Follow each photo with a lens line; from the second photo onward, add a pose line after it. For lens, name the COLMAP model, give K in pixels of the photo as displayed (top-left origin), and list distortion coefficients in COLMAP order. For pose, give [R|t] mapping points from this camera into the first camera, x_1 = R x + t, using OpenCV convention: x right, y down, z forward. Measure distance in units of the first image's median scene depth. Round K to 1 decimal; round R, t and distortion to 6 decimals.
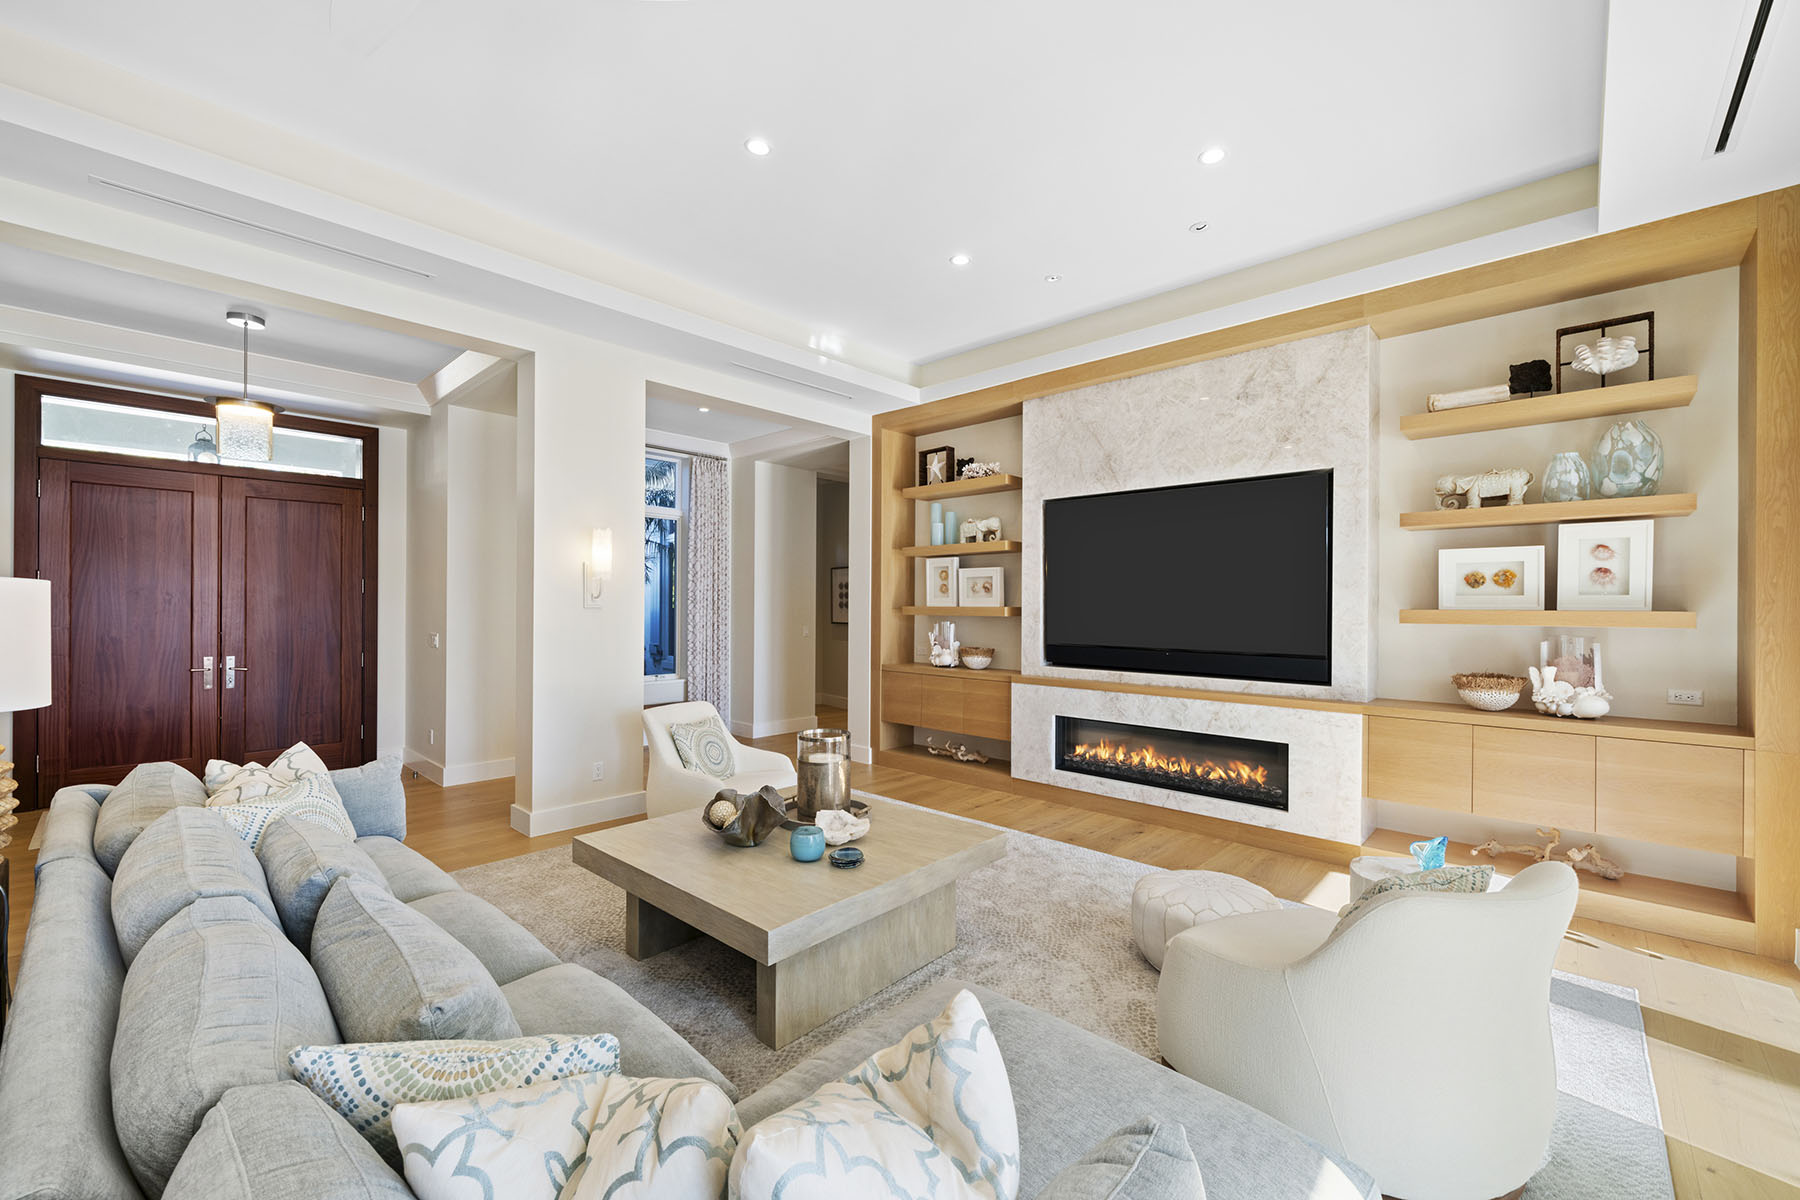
lens RADIAL K [[719.2, 0, 891.4], [0, 719.2, 607.0], [0, 0, 1]] dist [0.002112, -0.000109]
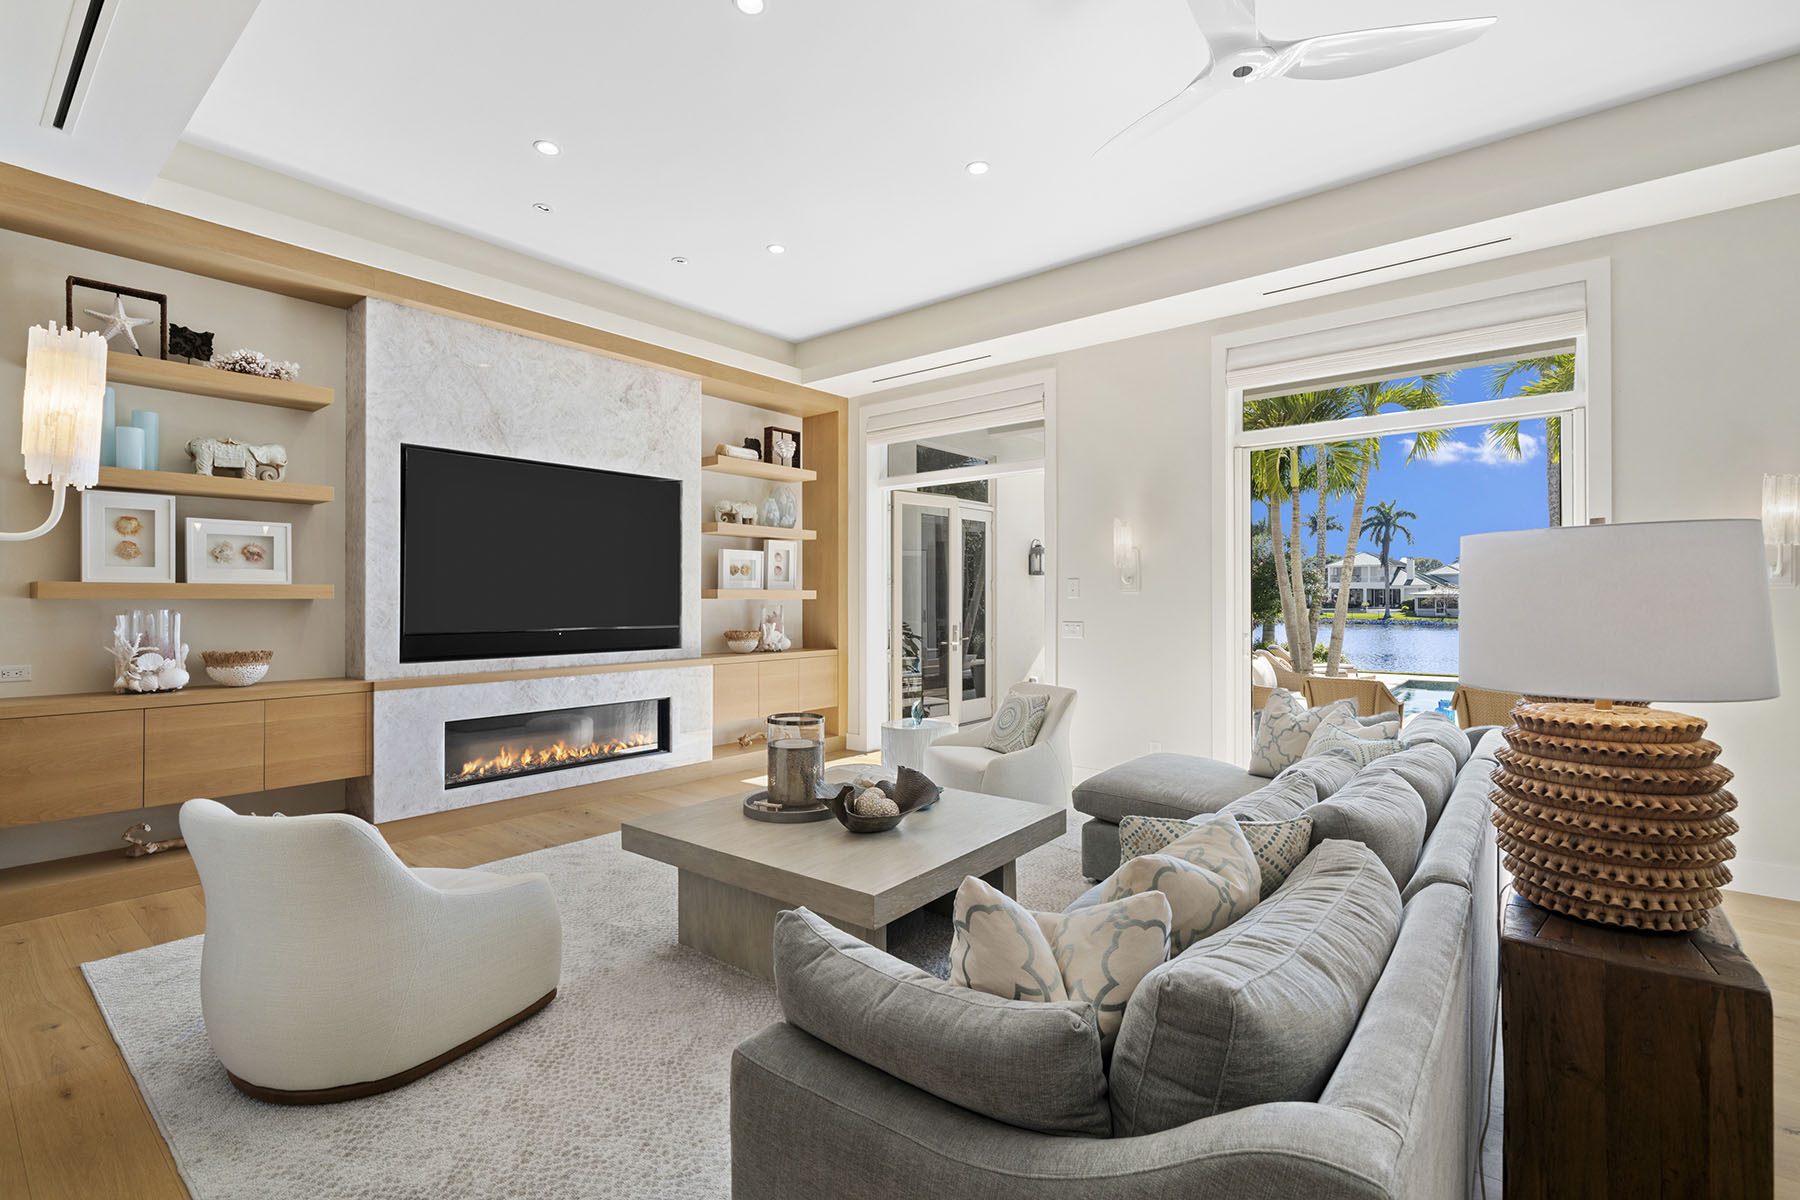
lens RADIAL K [[816.6, 0, 895.6], [0, 816.6, 597.9], [0, 0, 1]] dist [0.001734, 0.000122]
pose [[-0.071544, -0.012432, 0.997360, -0.815400], [-0.006604, 0.999906, 0.011990, -0.000839], [-0.997416, -0.005728, -0.071619, 0.656901]]
